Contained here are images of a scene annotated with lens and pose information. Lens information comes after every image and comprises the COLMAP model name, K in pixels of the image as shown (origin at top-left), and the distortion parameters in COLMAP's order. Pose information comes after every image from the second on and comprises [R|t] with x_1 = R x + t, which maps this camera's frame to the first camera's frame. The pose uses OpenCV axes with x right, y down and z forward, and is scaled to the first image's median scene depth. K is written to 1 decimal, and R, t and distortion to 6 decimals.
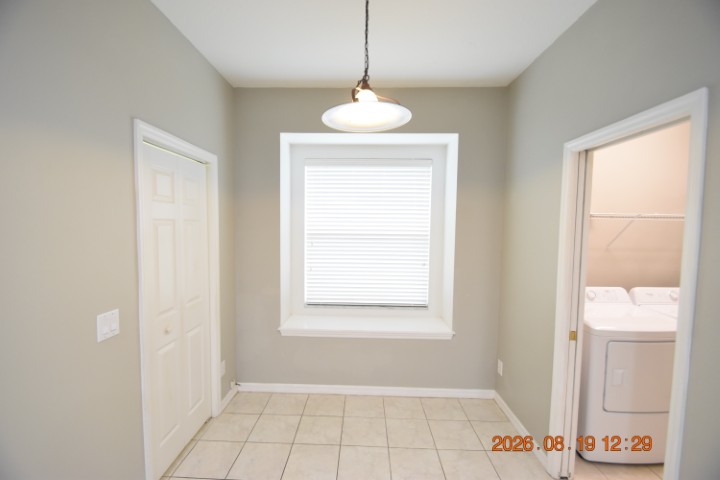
lens RADIAL K [[312.5, 0, 356.2], [0, 312.5, 242.8], [0, 0, 1]] dist [0.002401, -0.010766]
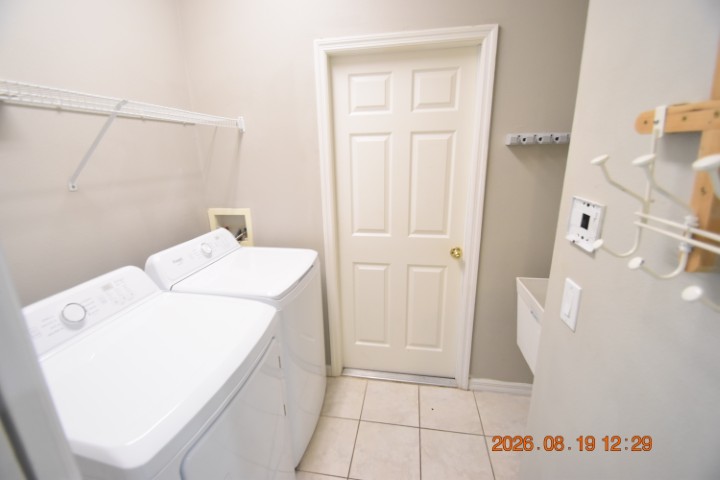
lens RADIAL K [[312.5, 0, 356.2], [0, 312.5, 242.8], [0, 0, 1]] dist [0.002401, -0.010766]
pose [[0.137615, -0.279305, 0.950290, 0.453303], [0.086672, 0.959133, 0.269353, 0.011586], [-0.986686, 0.045297, 0.156199, 0.580233]]
